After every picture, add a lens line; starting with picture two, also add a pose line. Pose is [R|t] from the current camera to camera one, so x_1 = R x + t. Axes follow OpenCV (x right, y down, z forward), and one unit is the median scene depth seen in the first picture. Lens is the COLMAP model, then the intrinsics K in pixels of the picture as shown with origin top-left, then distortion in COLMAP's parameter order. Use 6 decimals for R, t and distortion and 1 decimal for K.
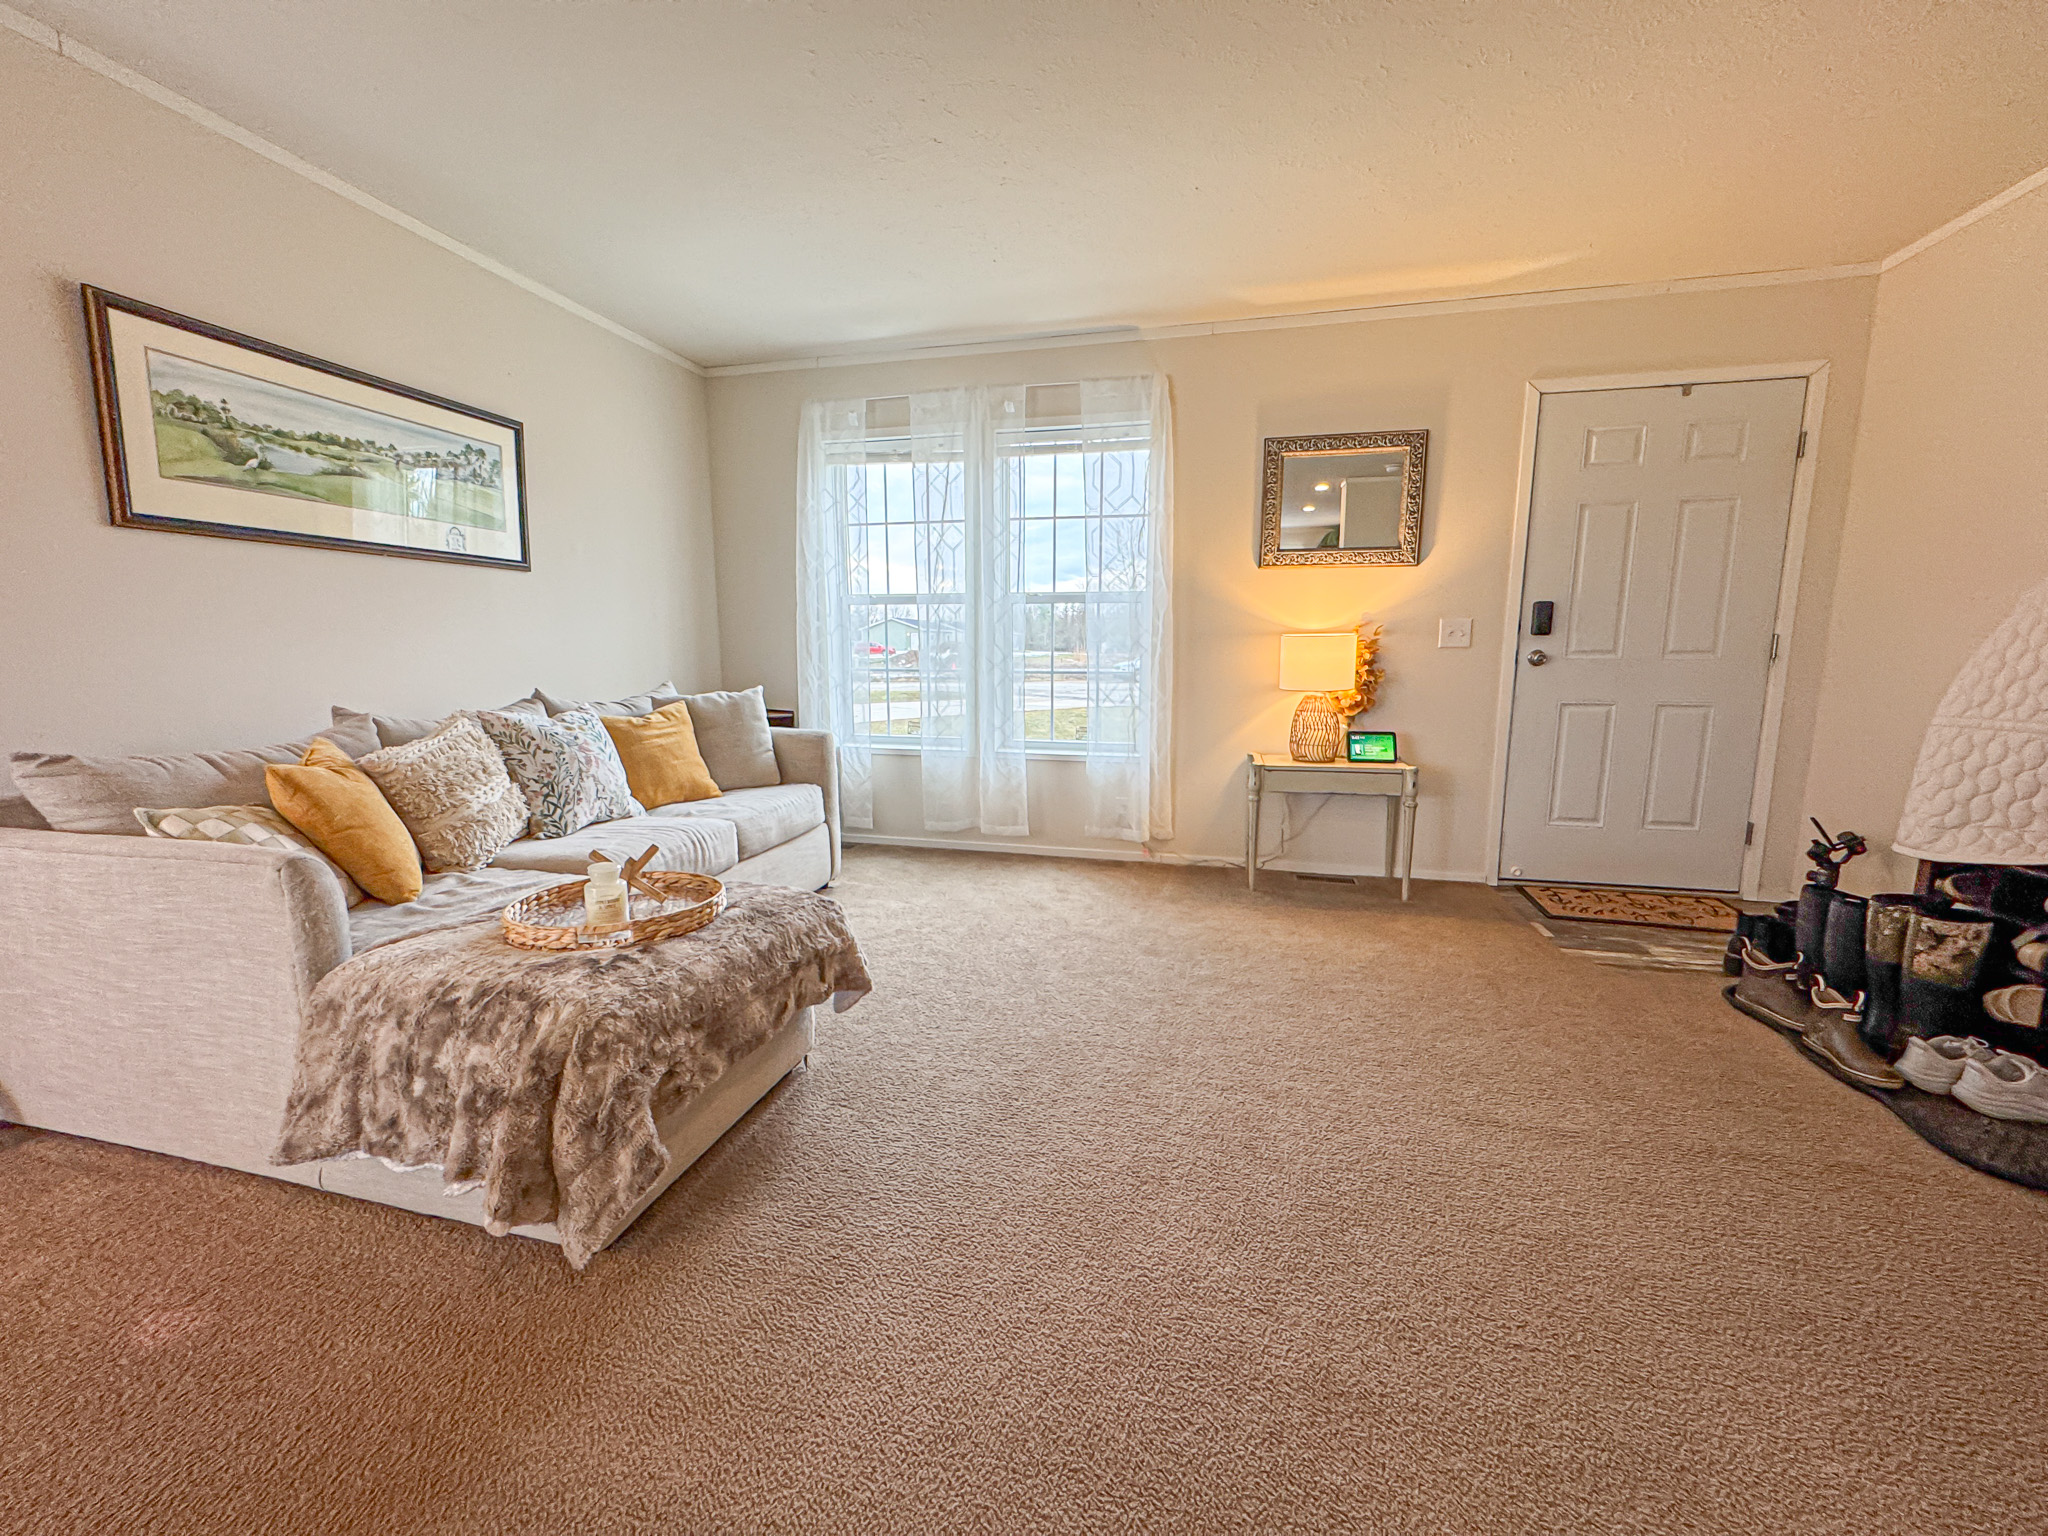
lens RADIAL K [[815.6, 0, 1025.8], [0, 815.6, 768.7], [0, 0, 1]] dist [-0.000652, -0.000200]
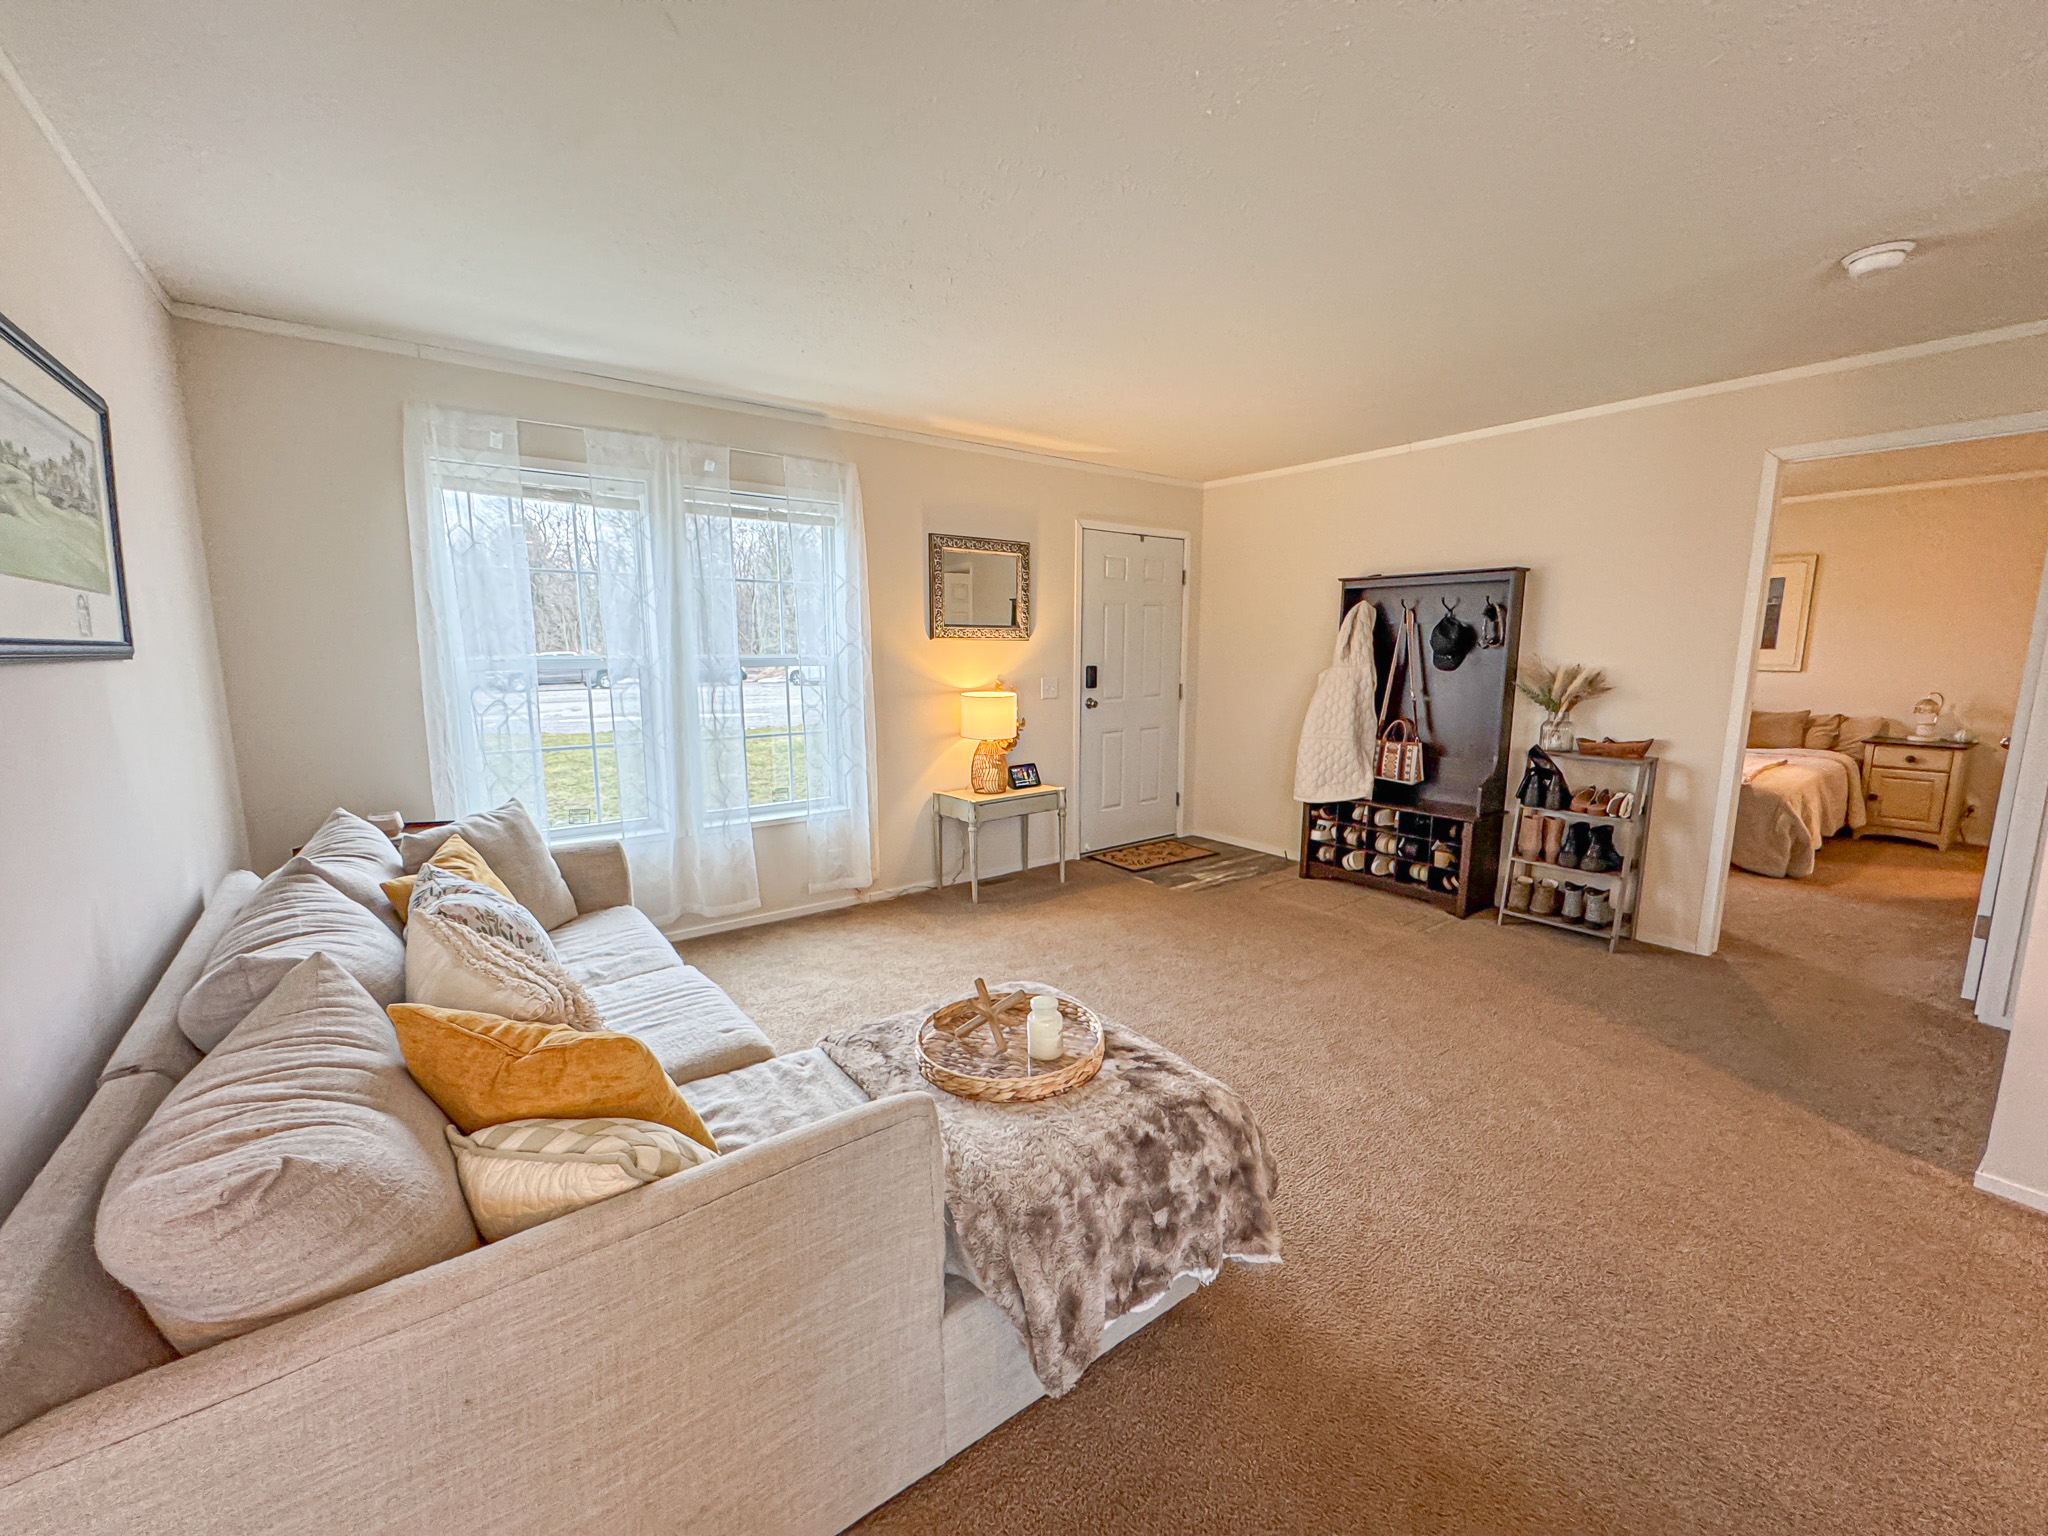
lens RADIAL K [[818.9, 0, 1026.4], [0, 818.9, 767.6], [0, 0, 1]] dist [-0.001938, 0.000373]
pose [[0.624947, -0.116985, 0.771852, -0.685127], [0.117833, 0.991516, 0.054872, -0.127543], [-0.771723, 0.056657, 0.633430, 0.163644]]
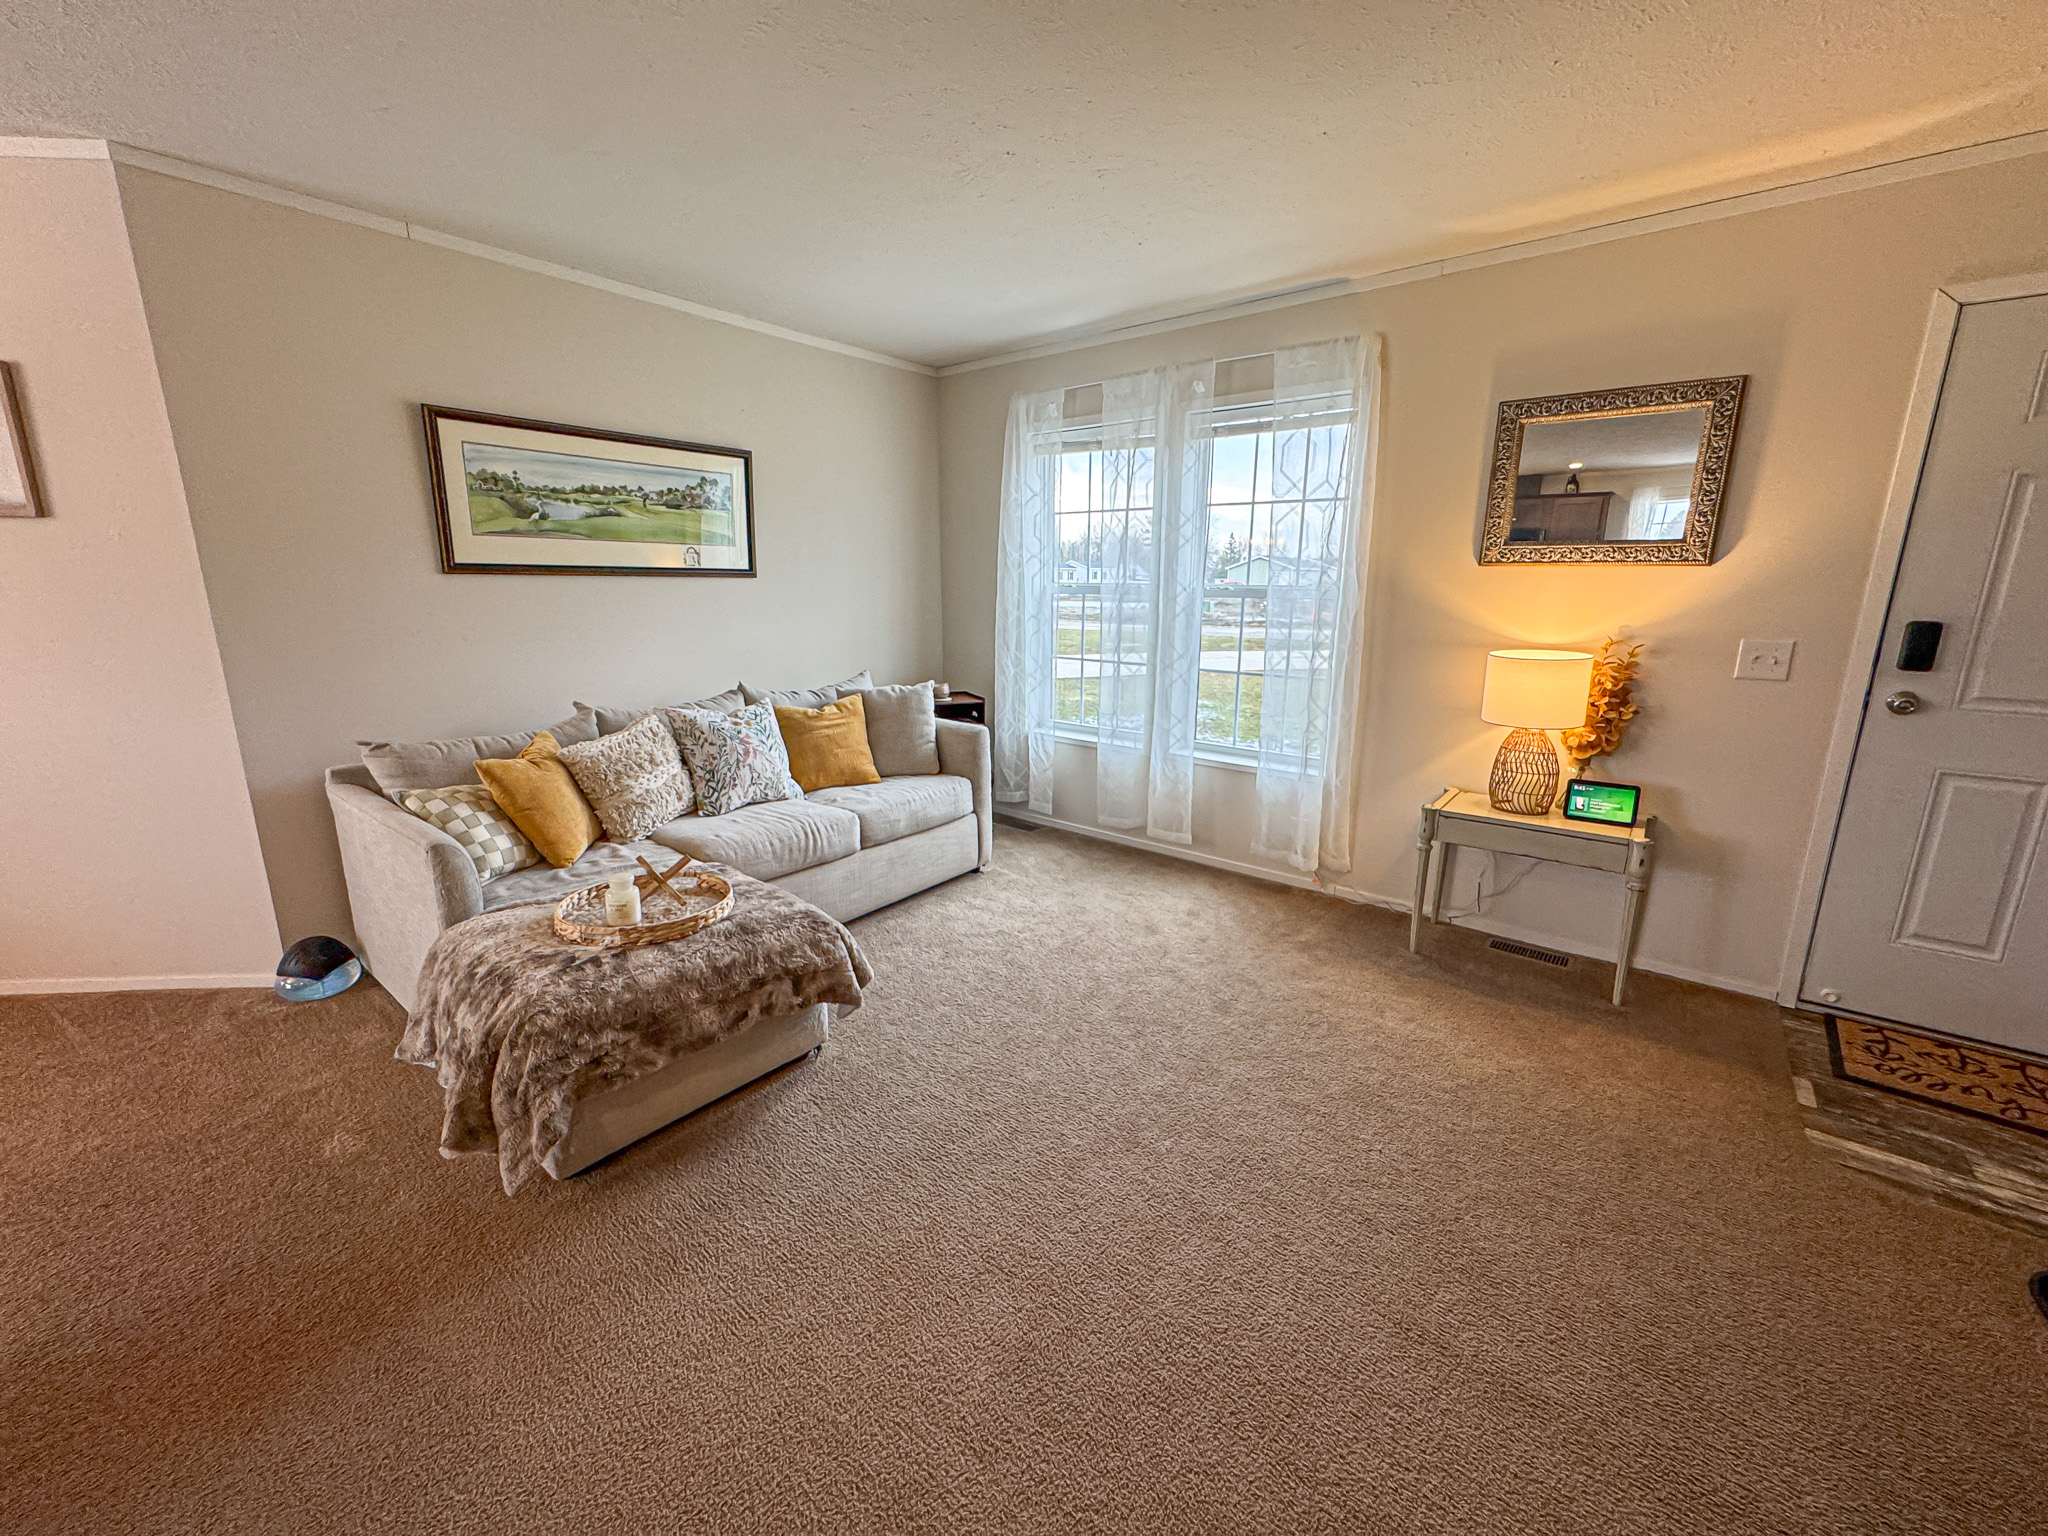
lens RADIAL K [[816.7, 0, 1027.8], [0, 816.7, 767.9], [0, 0, 1]] dist [0.000829, -0.000180]
pose [[0.905418, 0.100245, -0.412516, 0.277524], [-0.069637, 0.993629, 0.088618, -0.101573], [0.418771, -0.051510, 0.906630, 0.073112]]
